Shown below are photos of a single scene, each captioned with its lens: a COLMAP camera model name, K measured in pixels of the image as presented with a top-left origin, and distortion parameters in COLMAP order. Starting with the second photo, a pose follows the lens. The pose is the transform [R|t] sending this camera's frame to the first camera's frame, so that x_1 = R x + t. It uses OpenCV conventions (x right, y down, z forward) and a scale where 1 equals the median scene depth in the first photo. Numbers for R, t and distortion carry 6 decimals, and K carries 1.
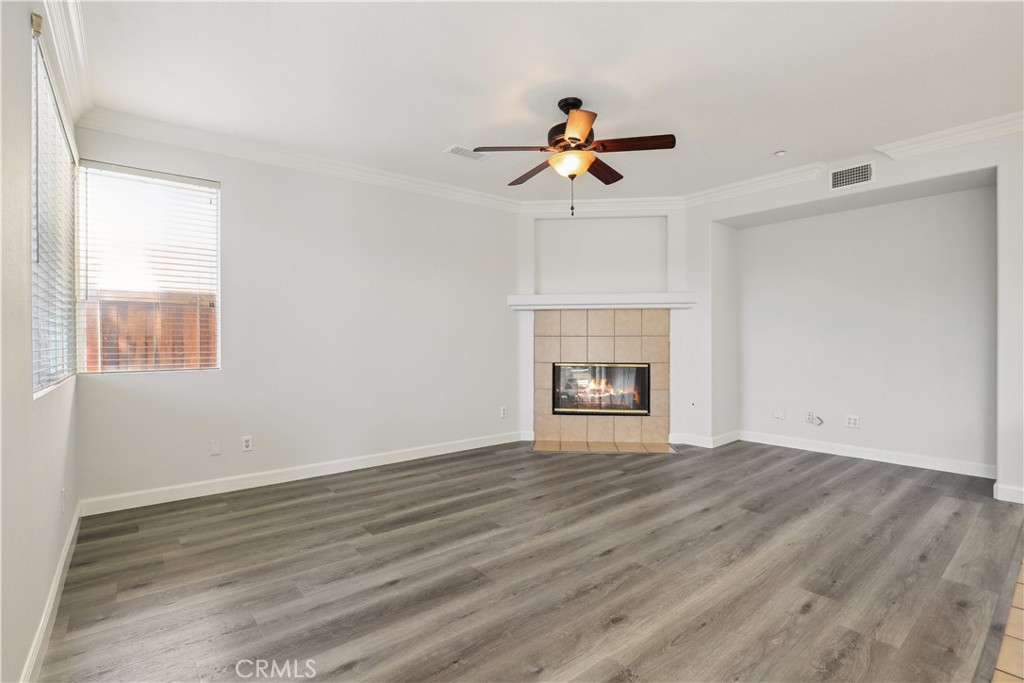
lens RADIAL K [[473.9, 0, 504.2], [0, 473.9, 344.1], [0, 0, 1]] dist [-0.027224, 0.001087]
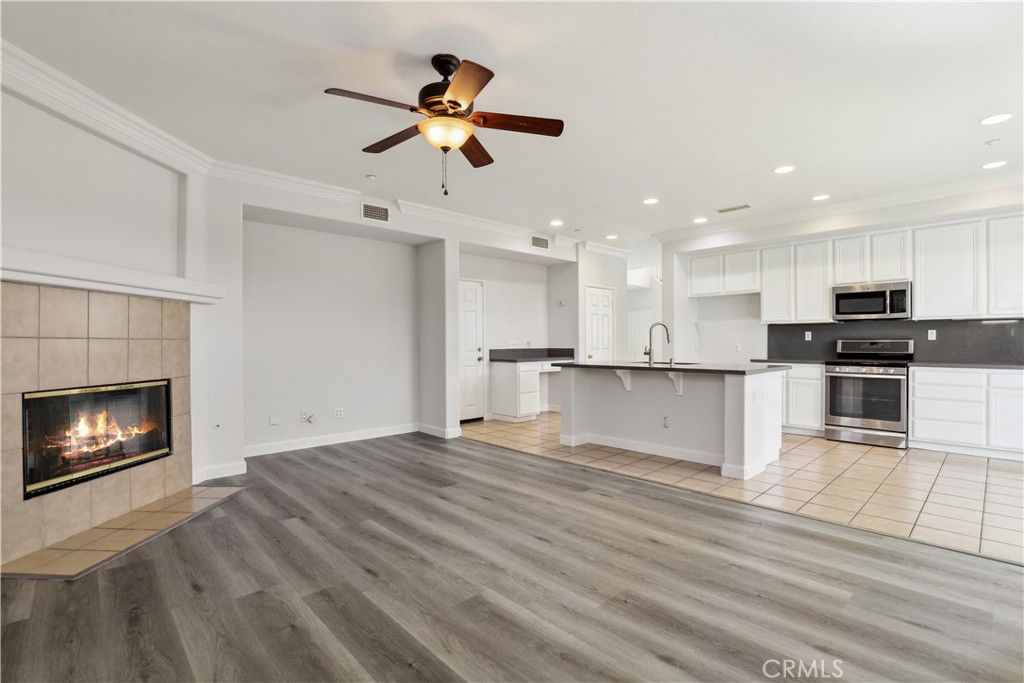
lens RADIAL K [[473.9, 0, 514.9], [0, 473.9, 344.6], [0, 0, 1]] dist [-0.027224, 0.001087]
pose [[-0.077898, -0.000996, 0.996961, -0.587964], [0.014234, 0.999896, 0.002111, -0.004554], [-0.996860, 0.014355, -0.077876, 0.786545]]
